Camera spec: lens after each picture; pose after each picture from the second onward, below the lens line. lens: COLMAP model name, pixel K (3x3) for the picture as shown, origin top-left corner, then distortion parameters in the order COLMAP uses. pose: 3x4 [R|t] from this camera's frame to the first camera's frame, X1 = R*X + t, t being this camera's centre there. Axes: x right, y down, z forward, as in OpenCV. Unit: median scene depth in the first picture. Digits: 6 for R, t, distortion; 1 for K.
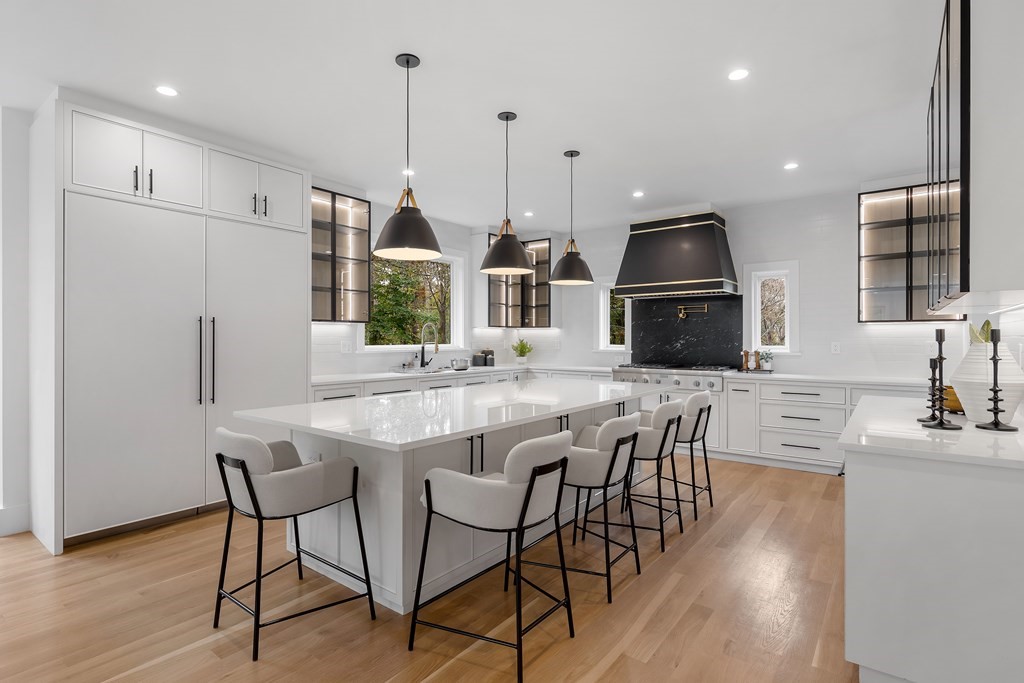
lens RADIAL K [[495.3, 0, 503.6], [0, 495.3, 341.5], [0, 0, 1]] dist [0.000718, -0.002103]
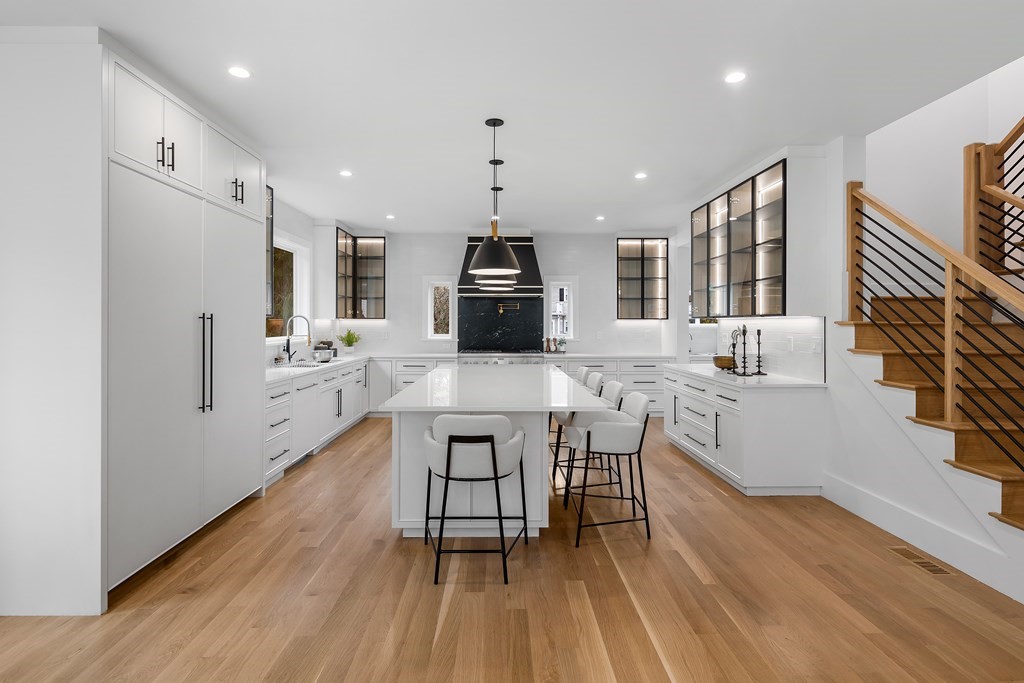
lens RADIAL K [[495.3, 0, 496.8], [0, 495.3, 322.5], [0, 0, 1]] dist [0.000718, -0.002103]
pose [[0.792357, 0.001301, 0.610057, -0.617202], [0.003026, 0.999977, -0.006063, -0.022178], [-0.610051, 0.006651, 0.792334, -0.018145]]
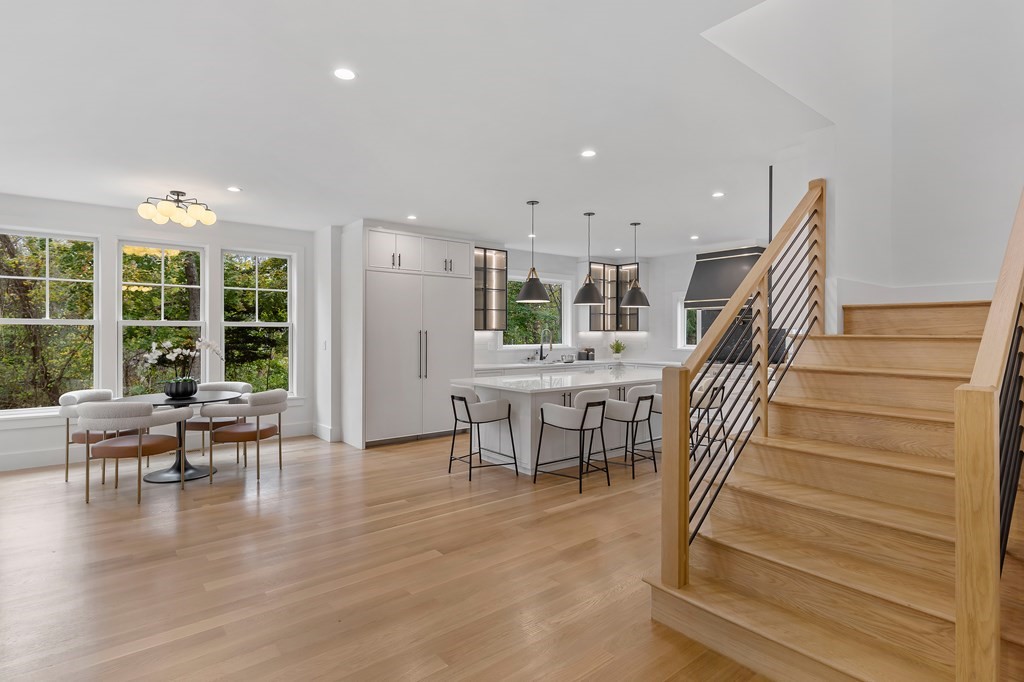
lens RADIAL K [[495.3, 0, 496.7], [0, 495.3, 336.3], [0, 0, 1]] dist [0.000718, -0.002103]
pose [[0.967780, 0.000919, -0.251798, 0.101821], [-0.000944, 1.000000, 0.000018, -0.023936], [0.251797, 0.000220, 0.967780, -0.586728]]
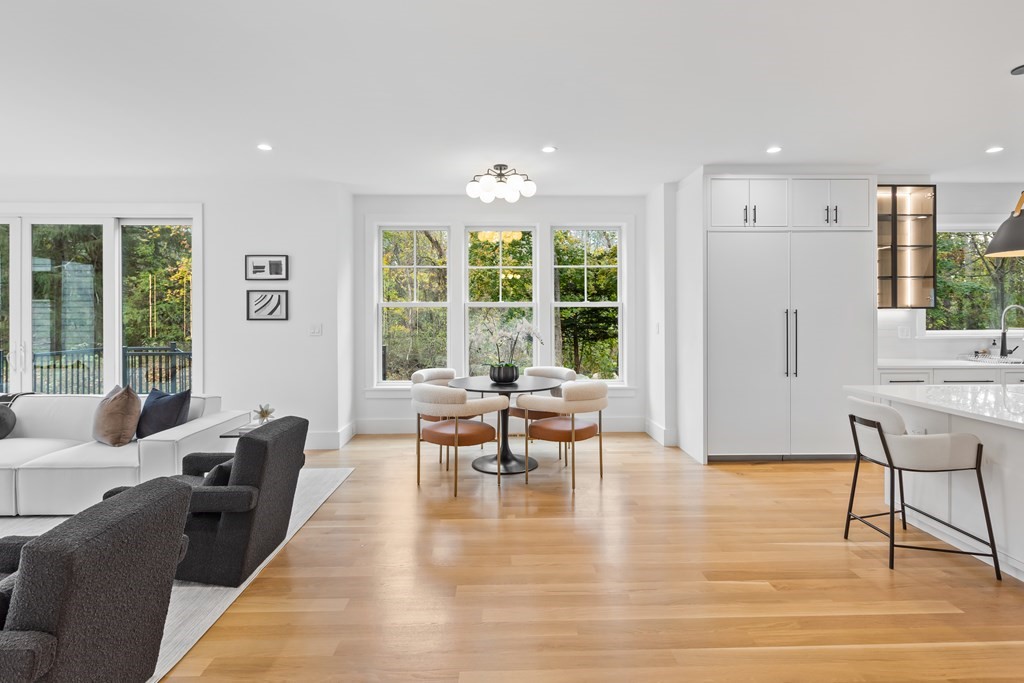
lens RADIAL K [[495.3, 0, 518.3], [0, 495.3, 313.0], [0, 0, 1]] dist [0.000718, -0.002103]
pose [[0.631642, -0.005457, -0.775241, -0.039966], [0.000232, 0.999977, -0.006850, -0.026814], [0.775260, 0.004147, 0.631628, -0.313114]]
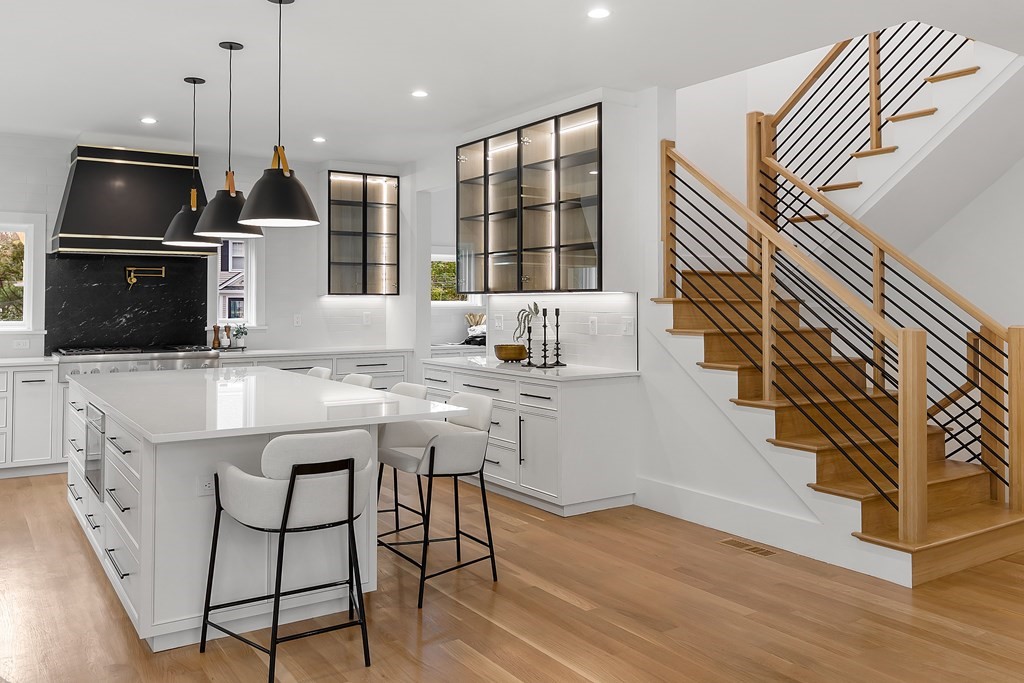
lens RADIAL K [[836.2, 0, 489.3], [0, 836.2, 285.8], [0, 0, 1]] dist [0.005529, -0.000463]
pose [[0.342385, 0.017067, 0.939405, -0.894365], [0.006319, 0.999771, -0.020467, -0.021872], [-0.939539, 0.012944, 0.342198, 0.104317]]
